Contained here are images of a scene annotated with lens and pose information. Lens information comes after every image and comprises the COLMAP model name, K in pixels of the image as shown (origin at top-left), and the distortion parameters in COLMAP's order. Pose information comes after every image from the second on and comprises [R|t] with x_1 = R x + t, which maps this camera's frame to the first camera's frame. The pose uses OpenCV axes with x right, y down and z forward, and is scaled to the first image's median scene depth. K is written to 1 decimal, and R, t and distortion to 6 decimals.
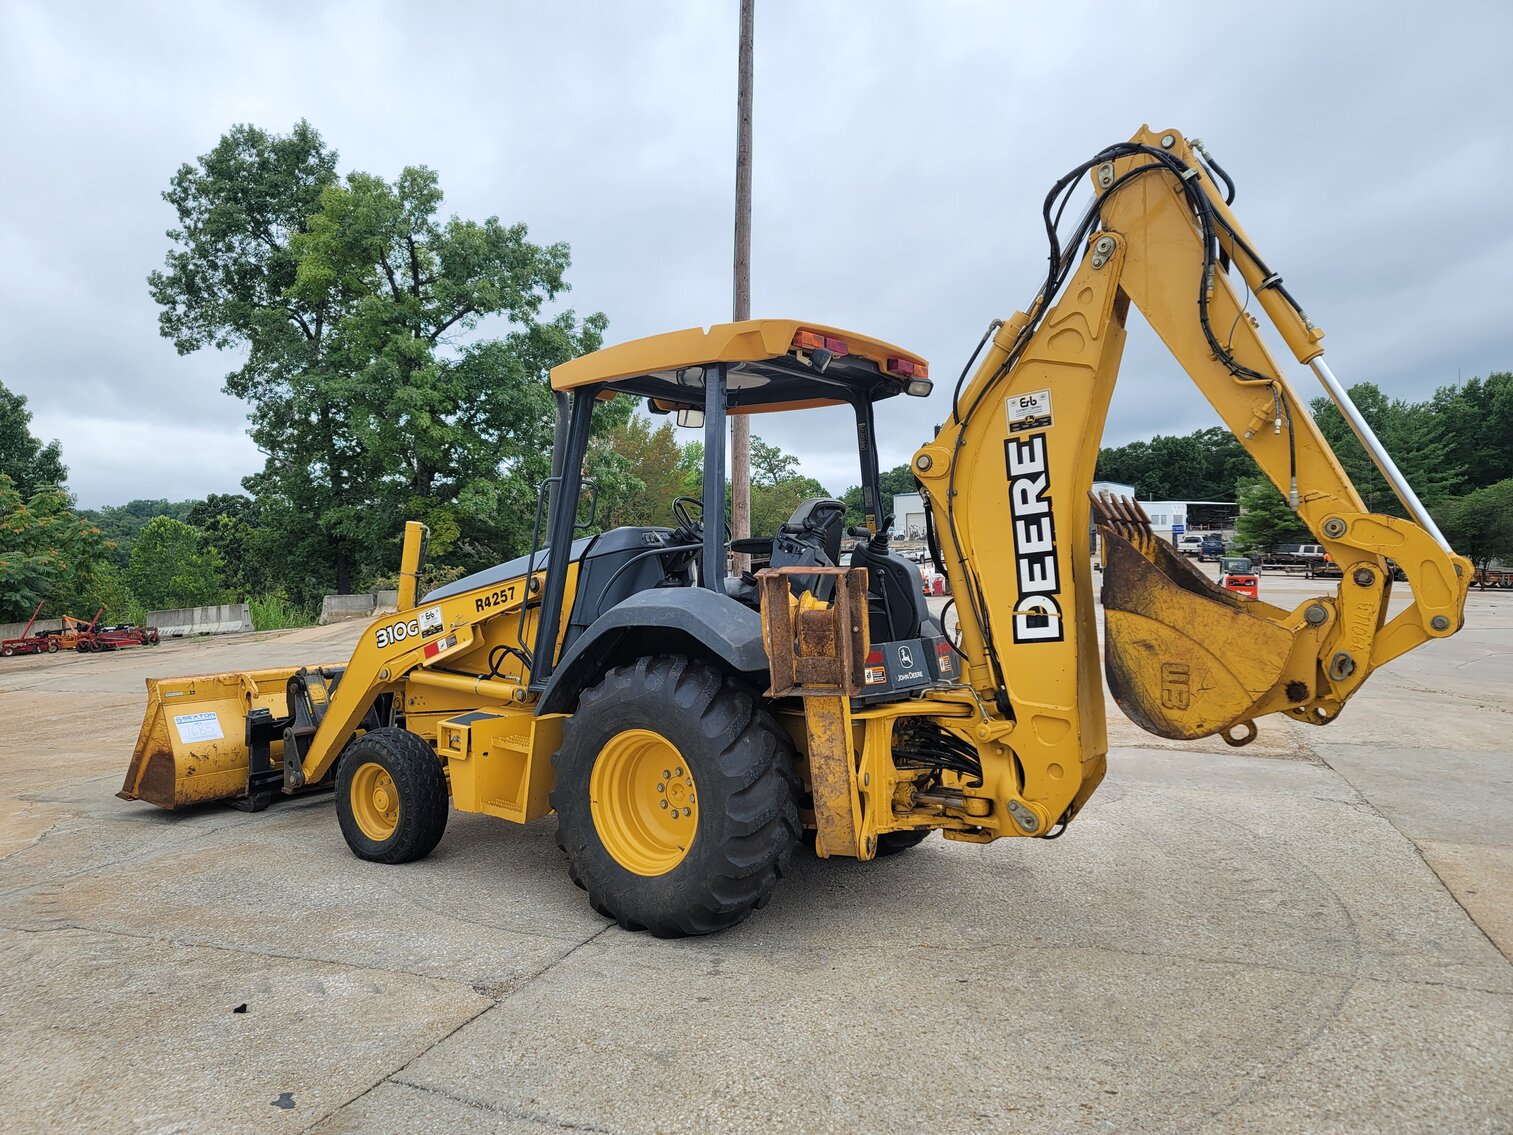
lens RADIAL K [[1106.6, 0, 738.5], [0, 1106.6, 569.6], [0, 0, 1]] dist [0.083149, -0.078817]
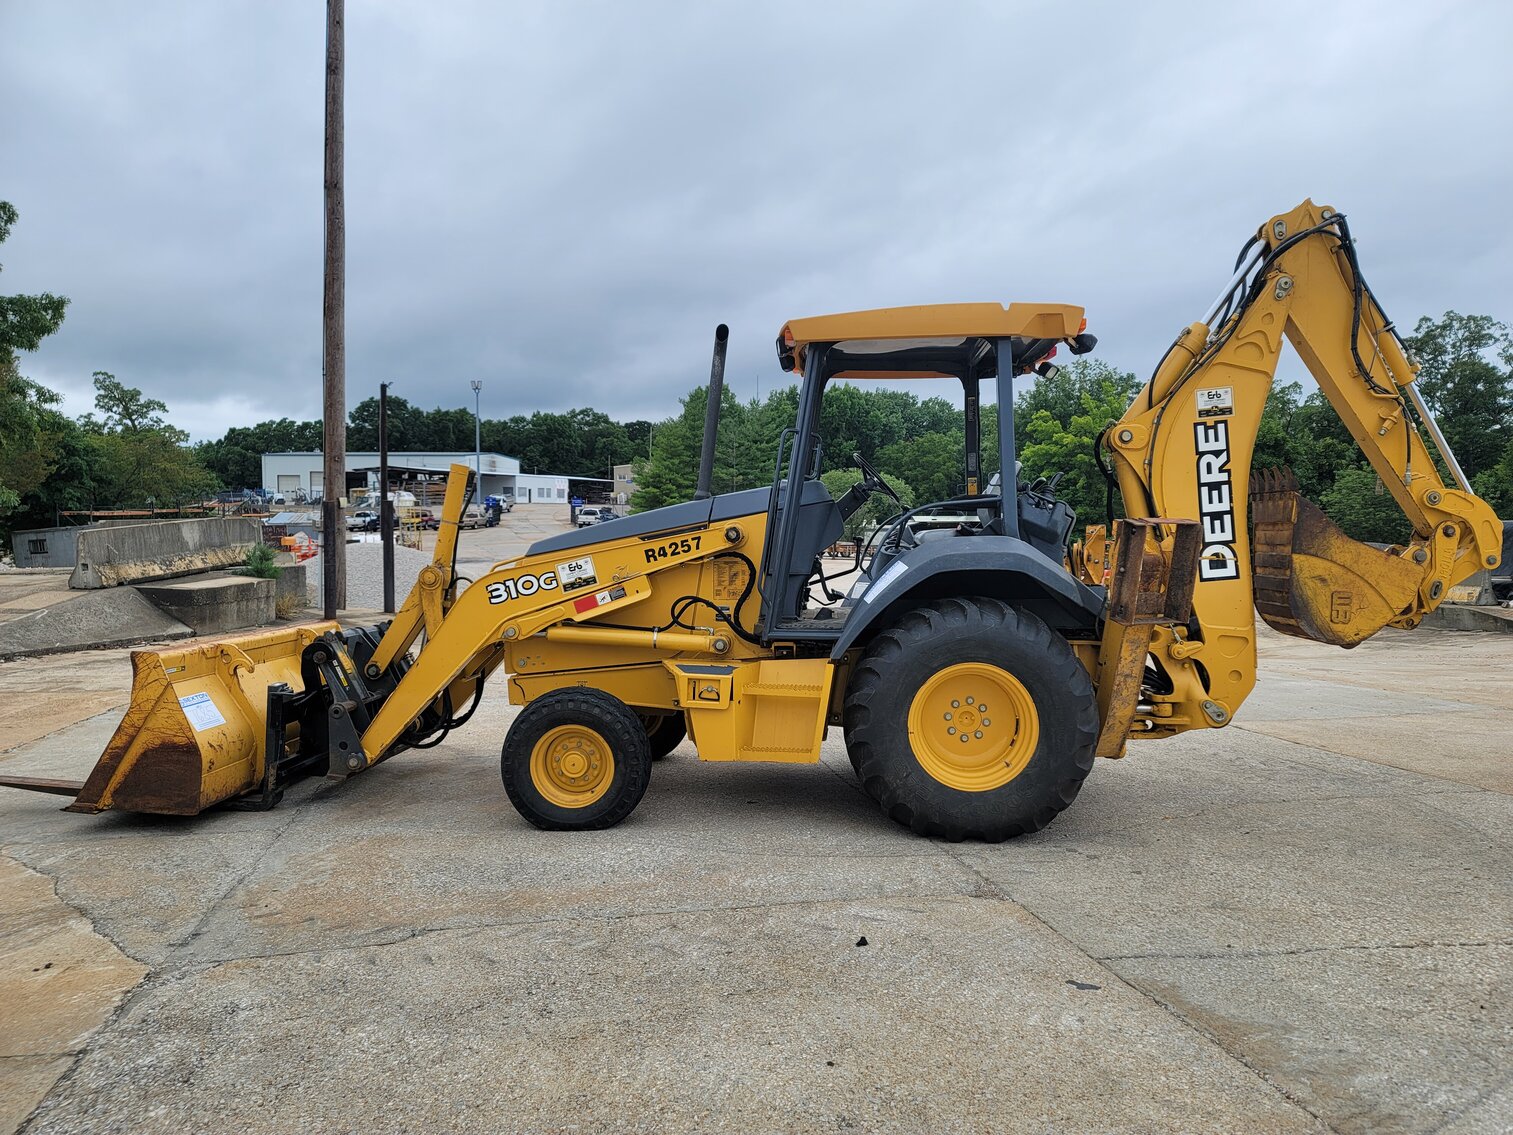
lens RADIAL K [[1110.3, 0, 768.2], [0, 1110.3, 585.0], [0, 0, 1]] dist [0.087862, -0.087563]
pose [[0.835442, -0.011484, 0.549458, -0.700751], [-0.010896, 0.999239, 0.037453, 0.021193], [-0.549470, -0.037277, 0.834681, 0.144904]]
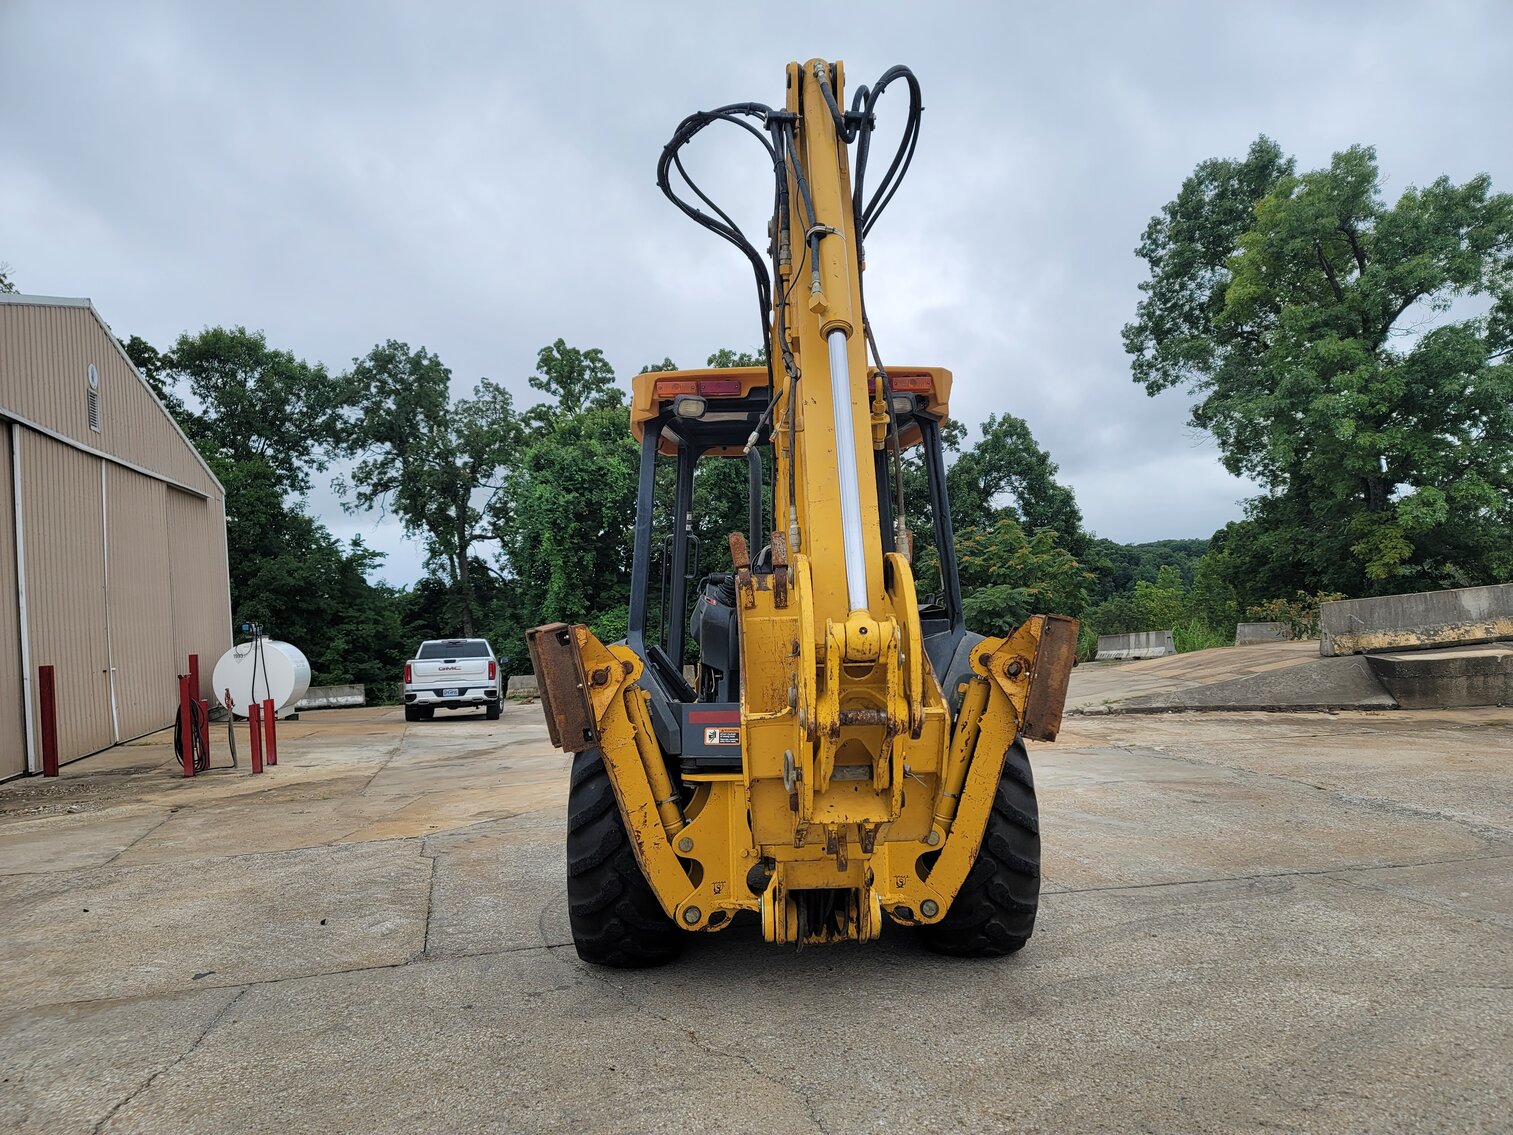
lens RADIAL K [[1098.1, 0, 757.5], [0, 1098.1, 592.9], [0, 0, 1]] dist [0.067385, -0.056227]
pose [[0.609991, -0.015783, -0.792251, 0.706256], [0.016412, 0.999839, -0.007282, -0.014222], [0.792238, -0.008561, 0.610152, 0.373661]]
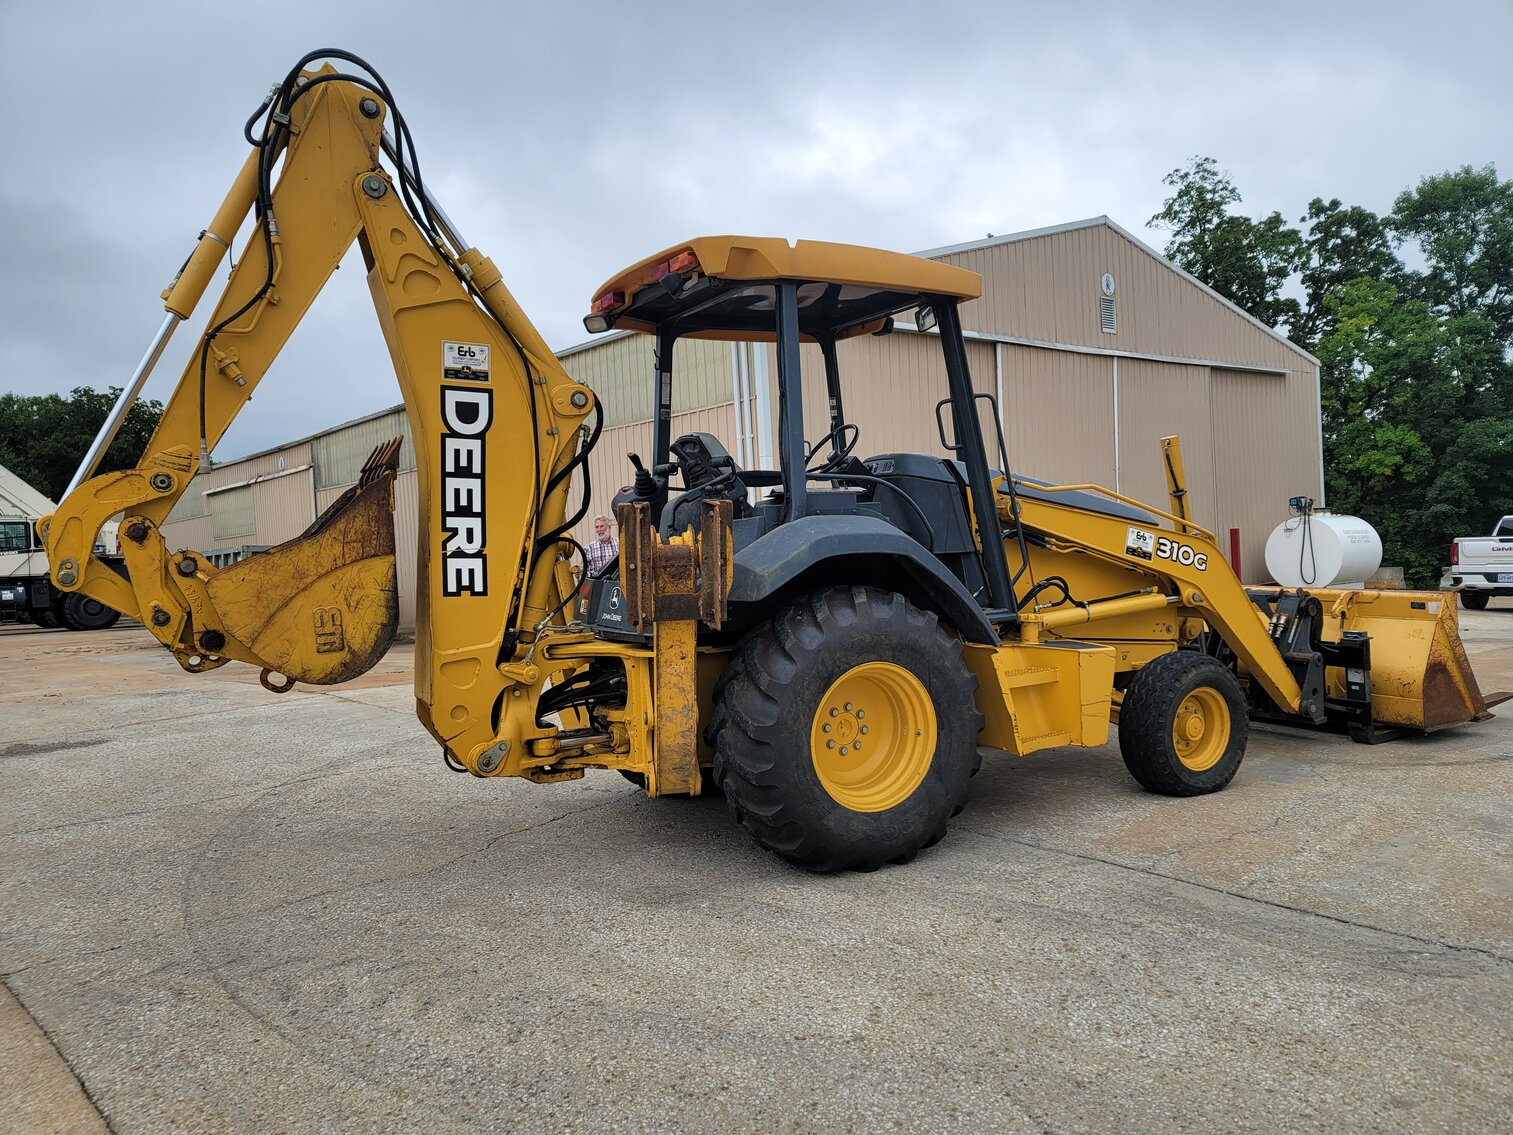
lens RADIAL K [[1093.0, 0, 769.3], [0, 1093.0, 578.2], [0, 0, 1]] dist [0.090922, -0.082171]
pose [[-0.422364, 0.071749, -0.903582, 0.835652], [0.040132, 0.997365, 0.060437, 0.006948], [0.905538, -0.010736, -0.424130, 1.322166]]
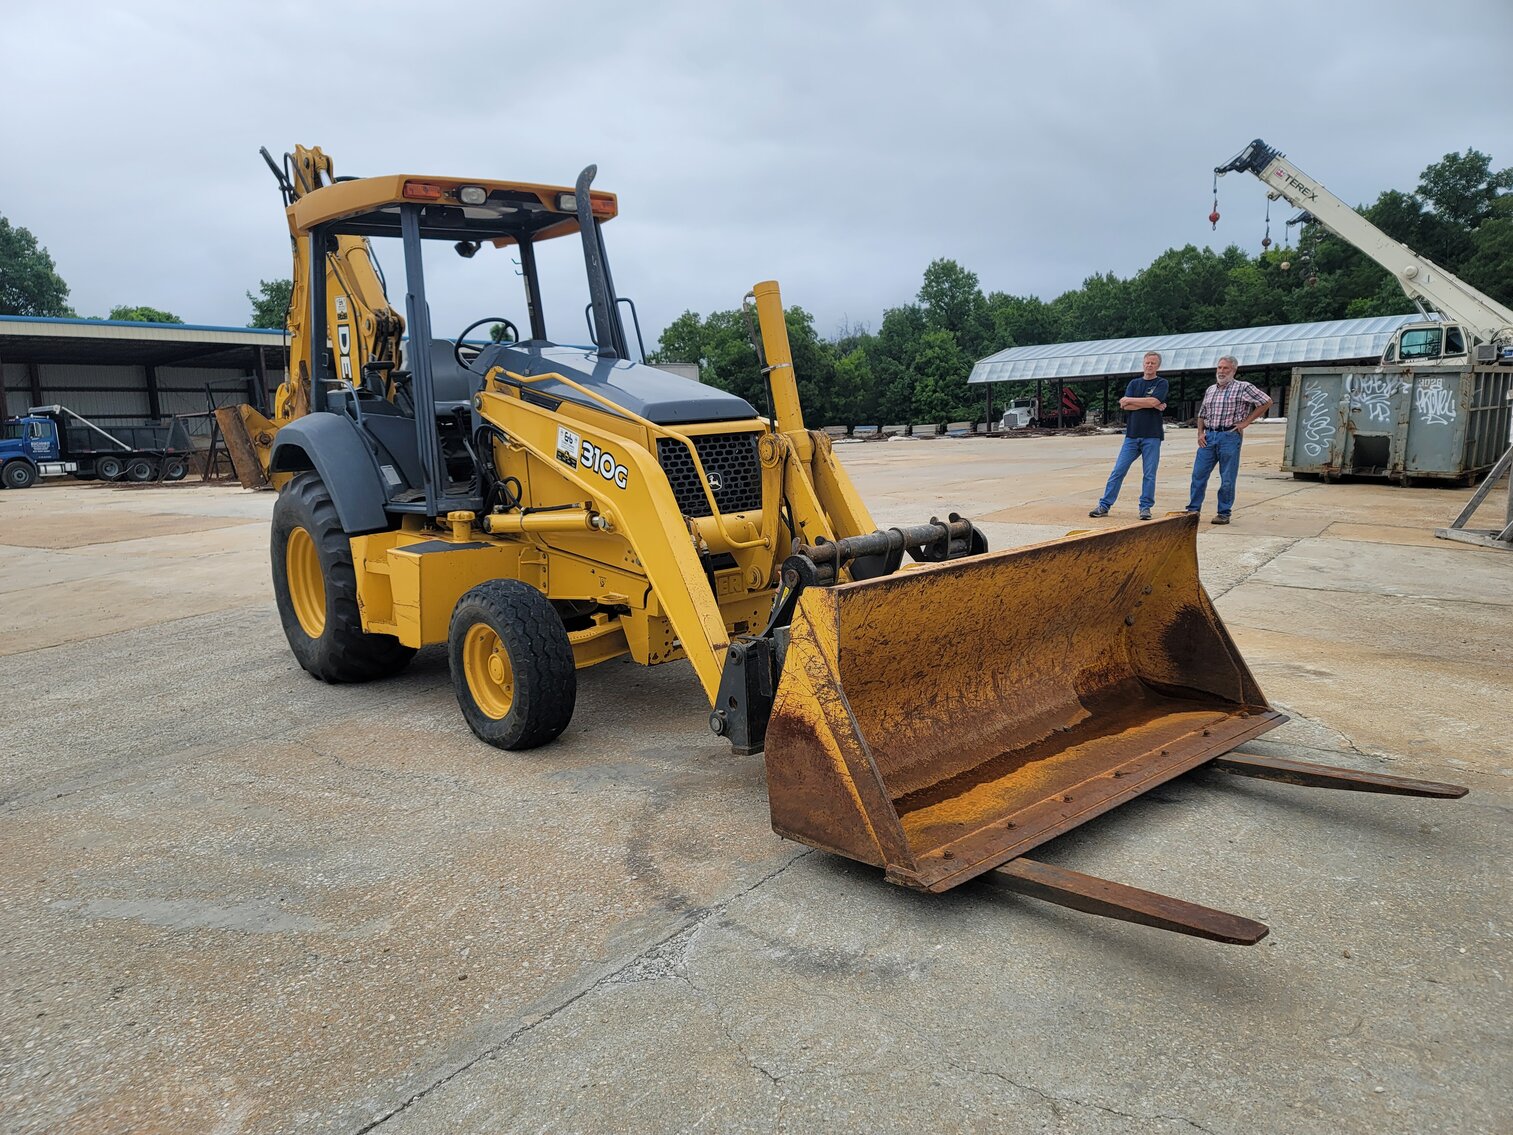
lens RADIAL K [[1106.6, 0, 738.5], [0, 1106.6, 569.6], [0, 0, 1]] dist [0.083149, -0.078817]
pose [[-0.970337, 0.027163, 0.240226, -0.506321], [0.065094, 0.986326, 0.151406, 0.023010], [-0.232828, 0.162552, -0.958837, 1.959010]]
